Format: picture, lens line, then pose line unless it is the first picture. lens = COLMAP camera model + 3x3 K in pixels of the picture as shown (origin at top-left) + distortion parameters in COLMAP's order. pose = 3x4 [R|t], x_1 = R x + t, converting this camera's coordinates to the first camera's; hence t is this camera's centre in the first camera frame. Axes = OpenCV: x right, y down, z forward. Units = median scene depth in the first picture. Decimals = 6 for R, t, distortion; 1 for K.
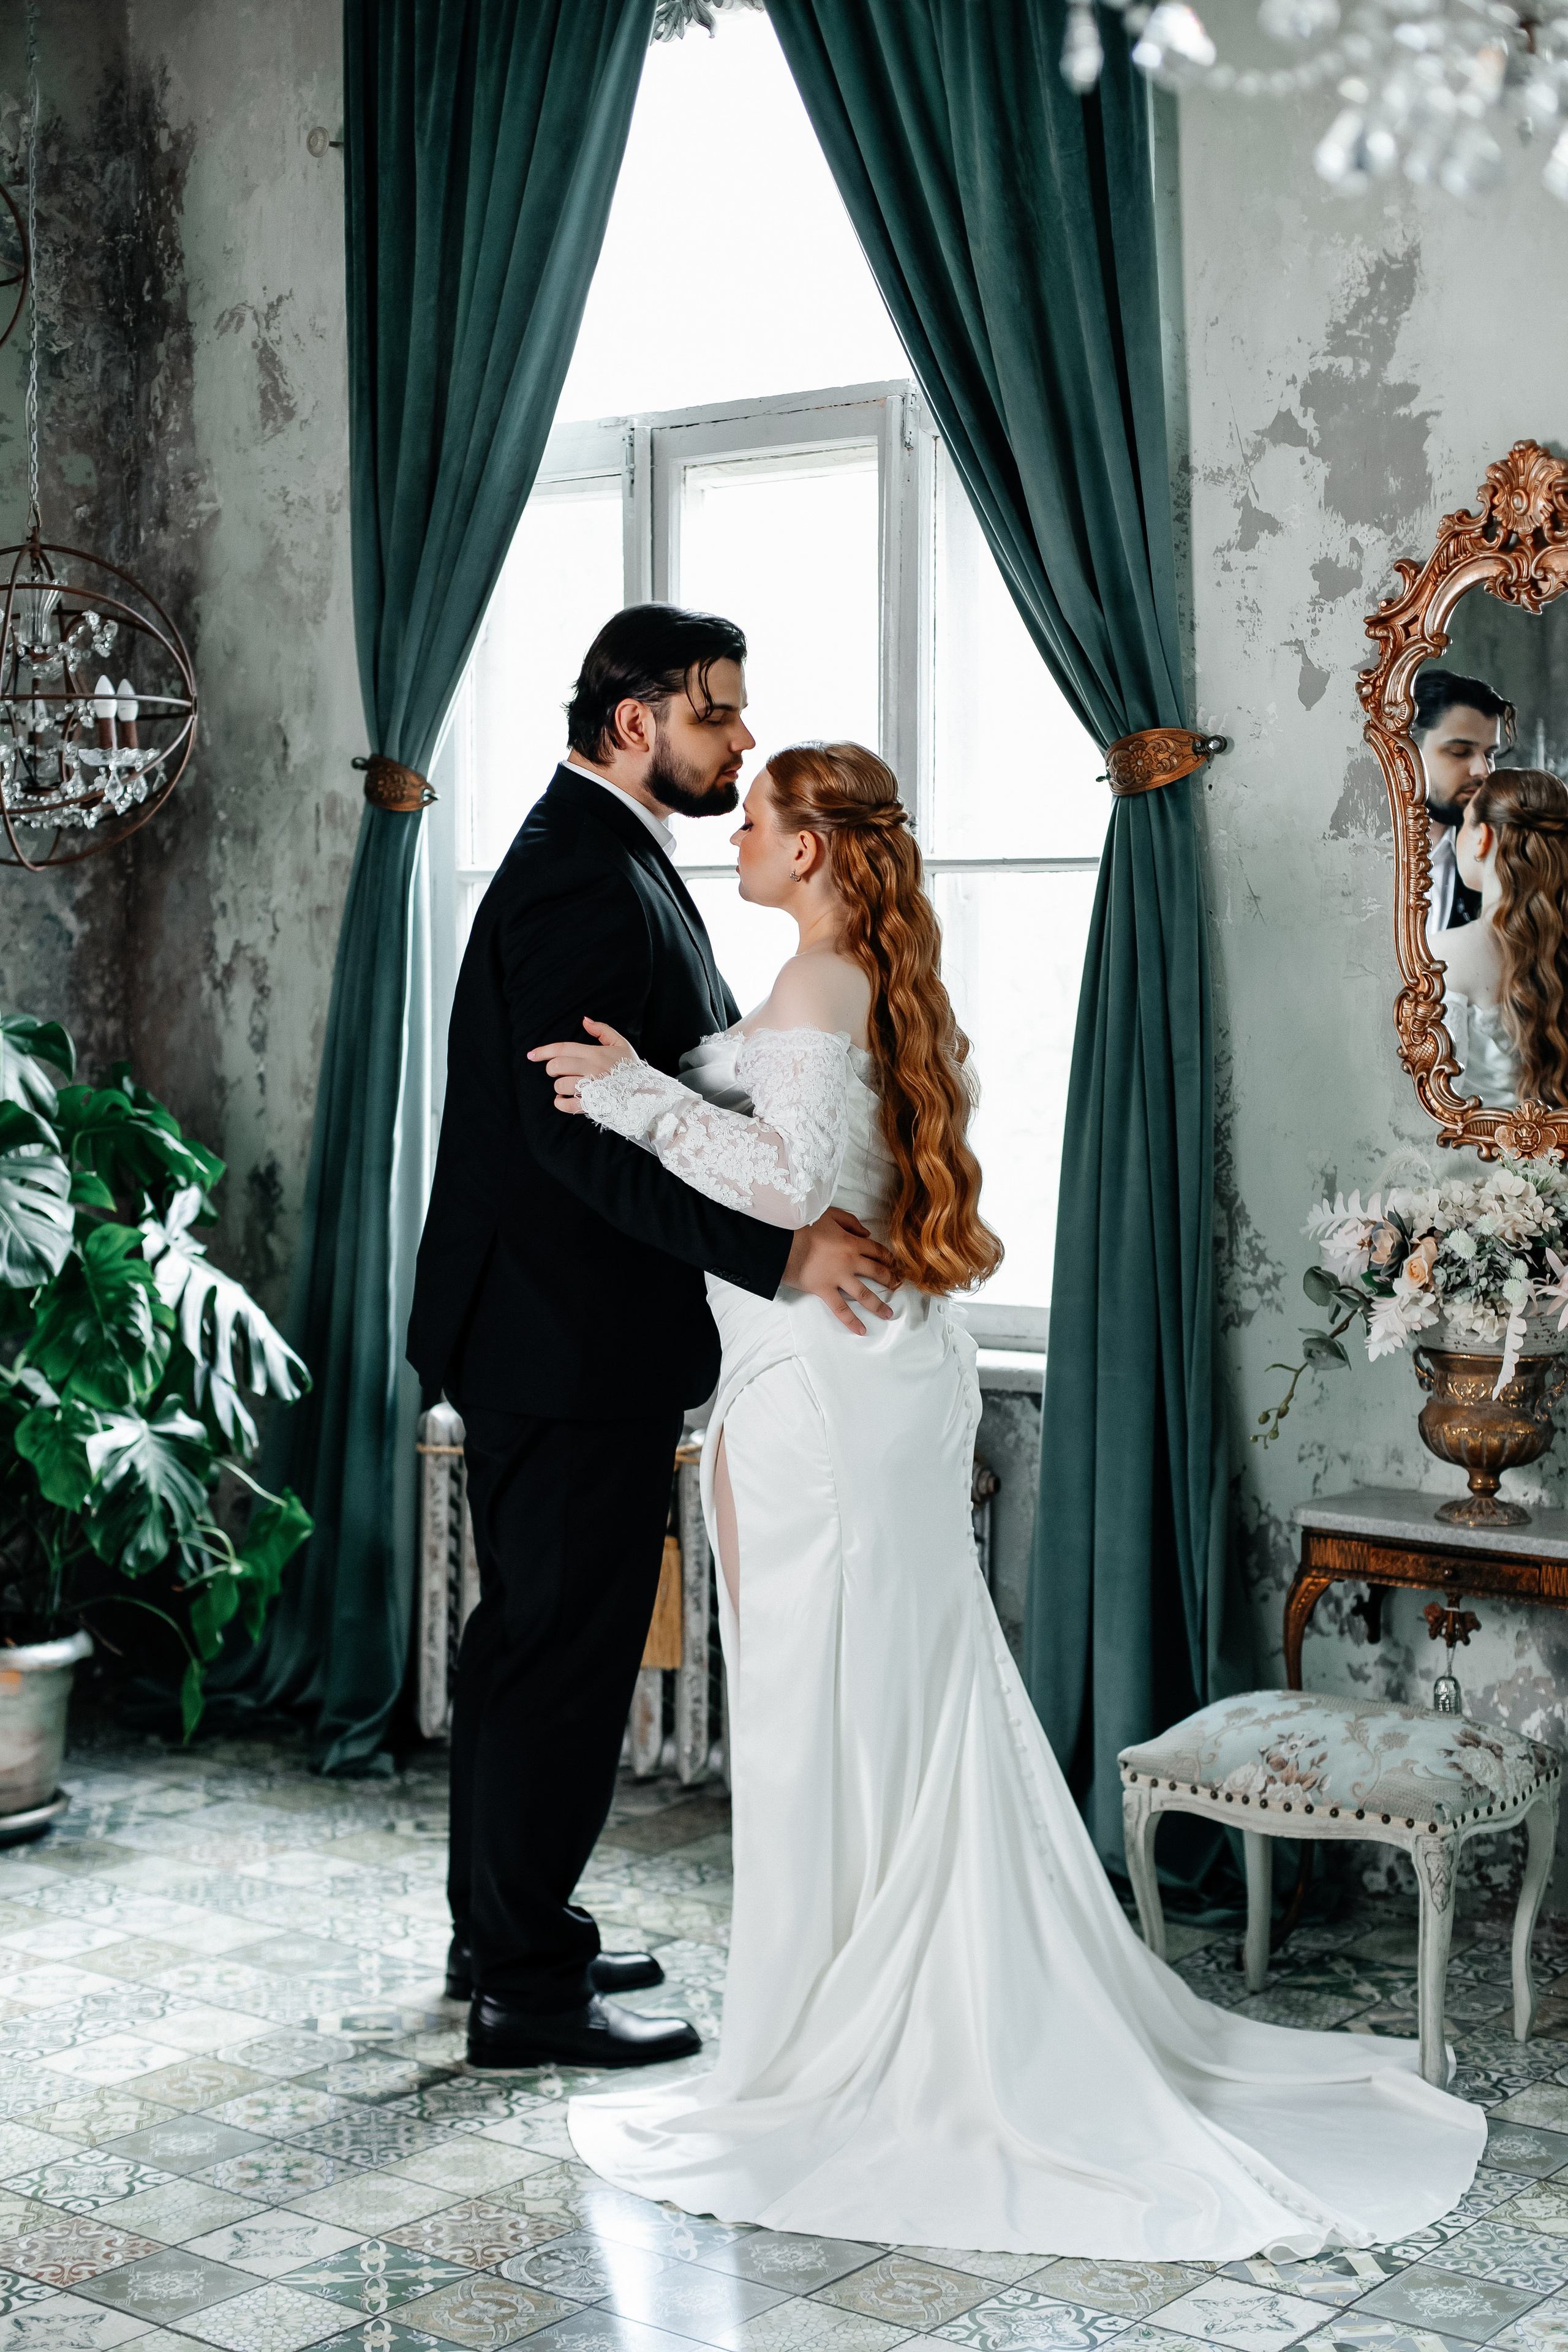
lens RADIAL K [[3418.4, 0, 785.0], [0, 3418.4, 1163.0], [0, 0, 1]] dist [-0.120545, 0.000000]
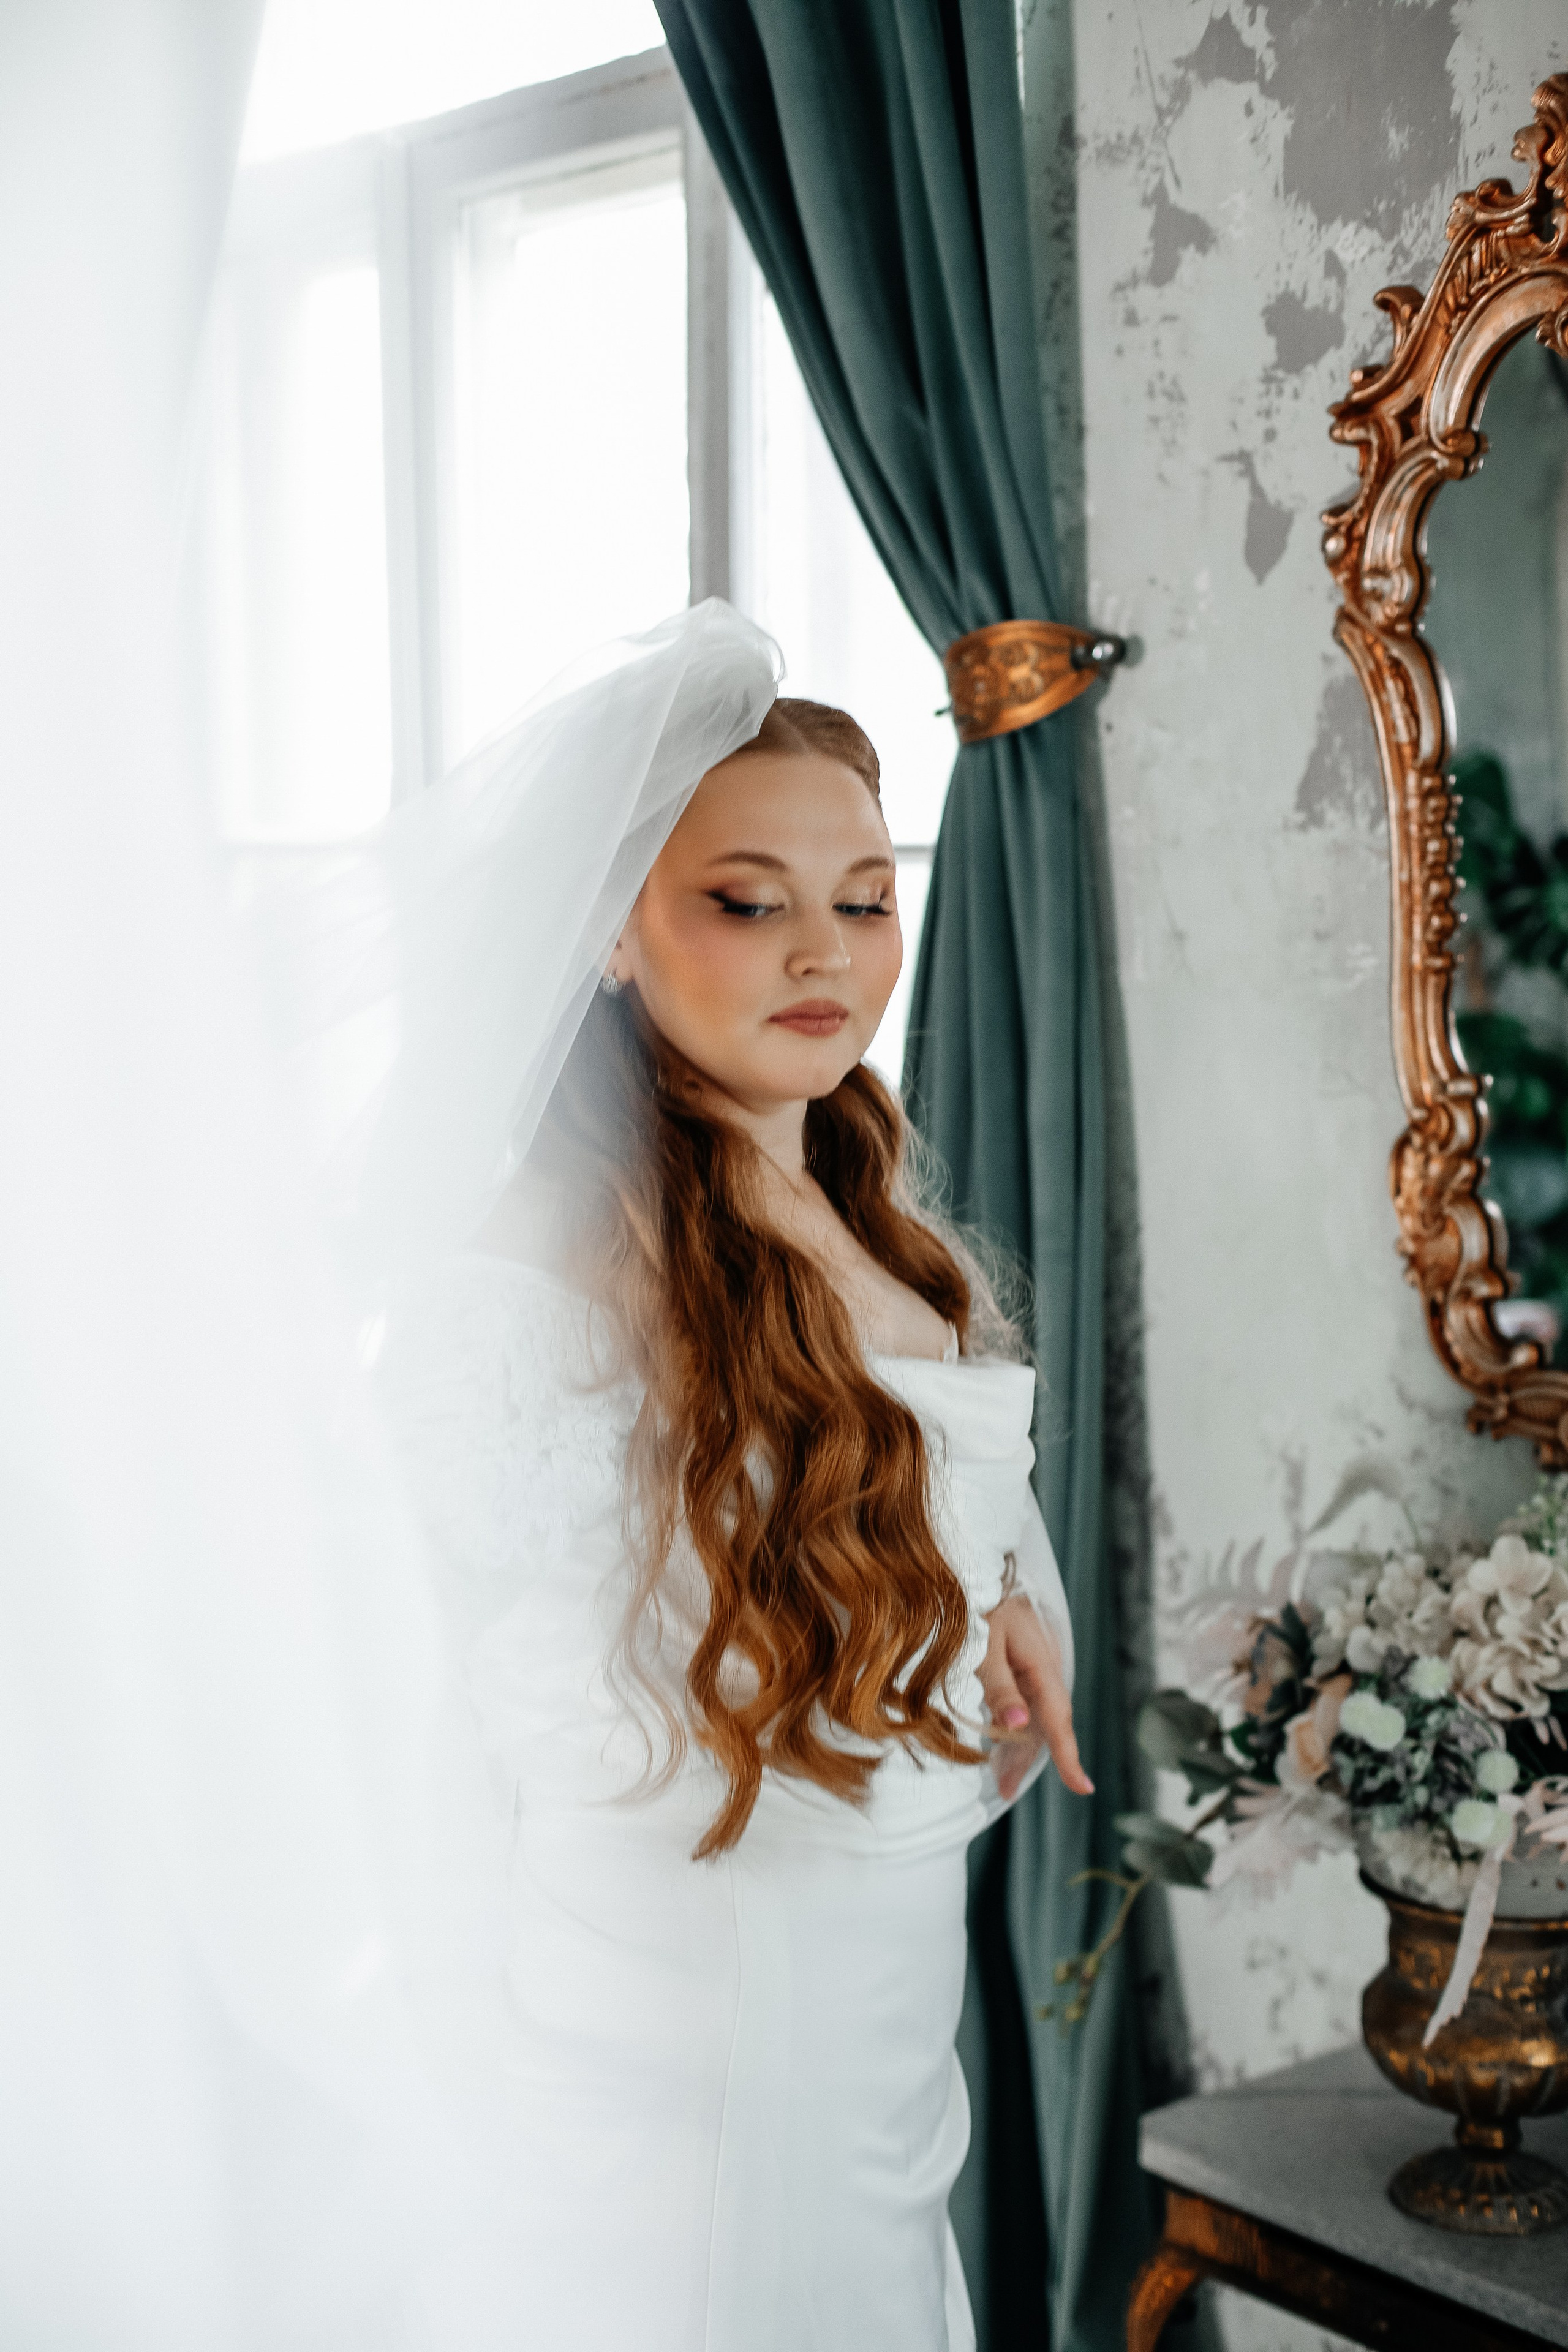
lens RADIAL K [[3418.4, 0, 787.0], [0, 3418.4, 1186.4], [0, 0, 1]] dist [-0.120545, 0.000000]
pose [[0.974432, 0.009032, -0.224502, 0.197948], [0.005391, 0.997964, 0.063546, -0.072377], [0.224619, -0.063132, 0.972400, 0.455959]]
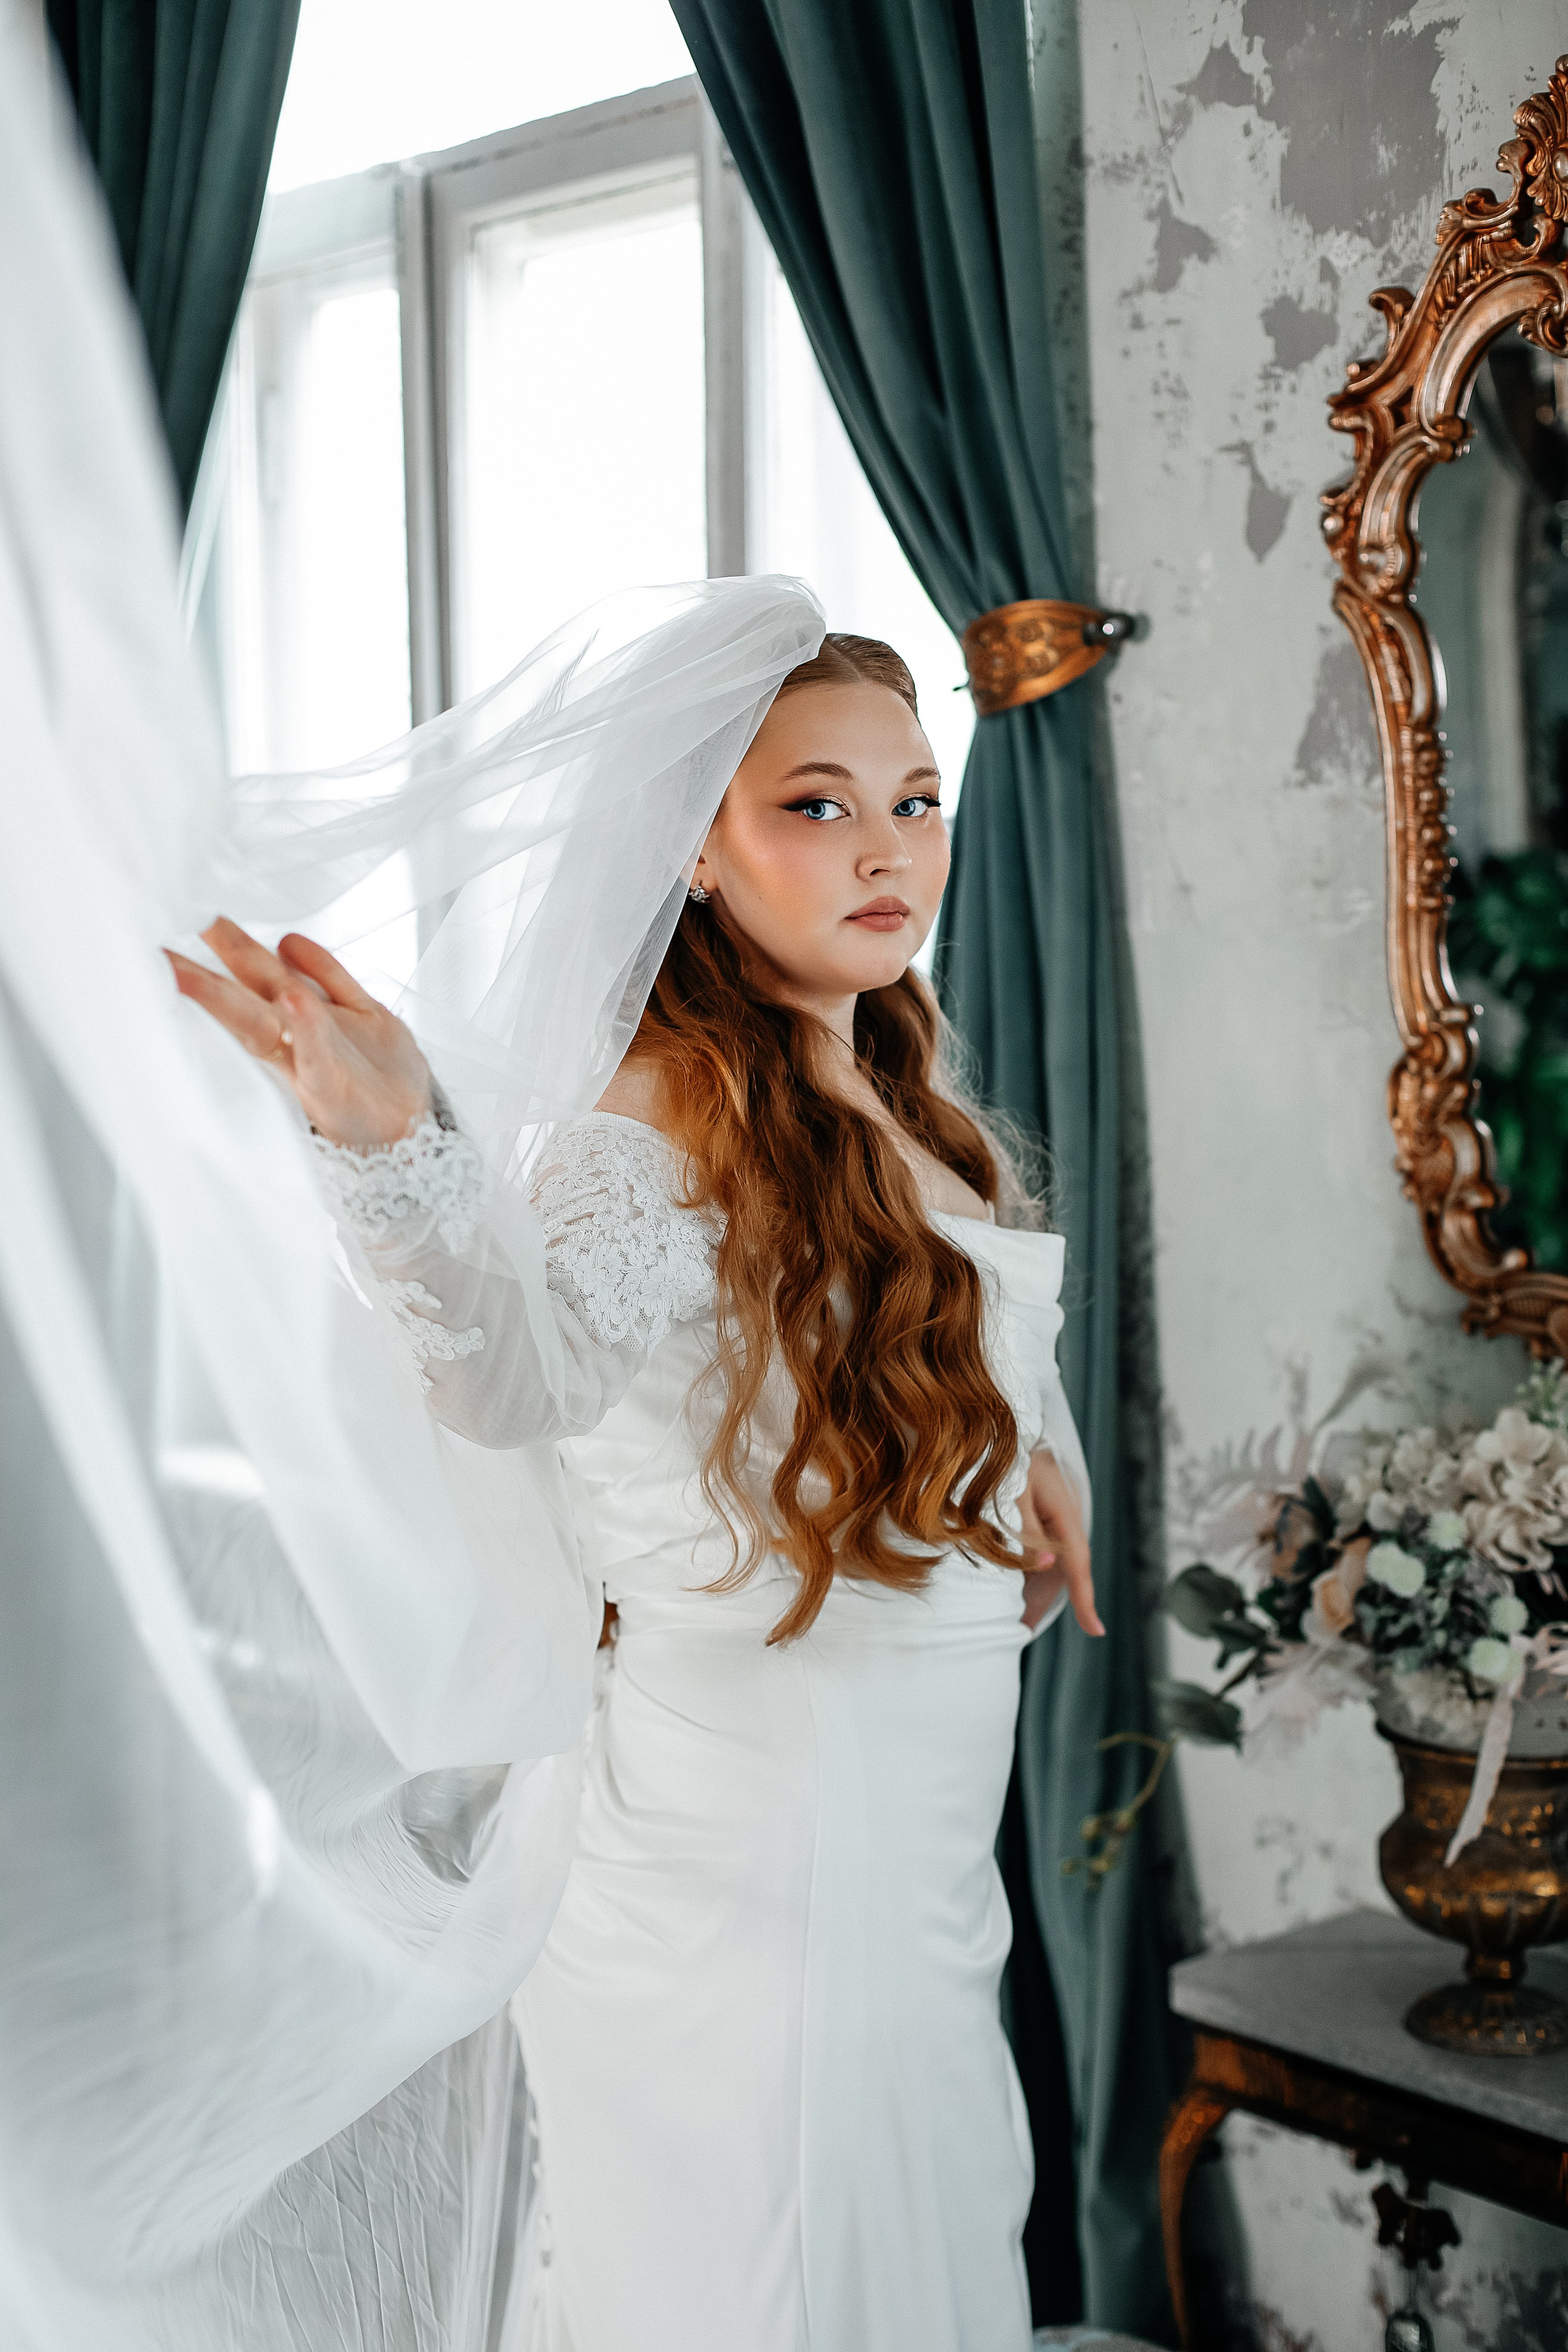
lens RADIAL K [[3418.4, 0, 807.2], [0, 3418.4, 1171.4], [0, 0, 1]] dist [-0.120545, 0.000000]
pose [[0.981961, -0.001420, -0.189079, 0.183824], [0.008920, 0.999206, 0.038822, -0.052208], [0.188874, -0.039808, 0.981194, 0.408834]]
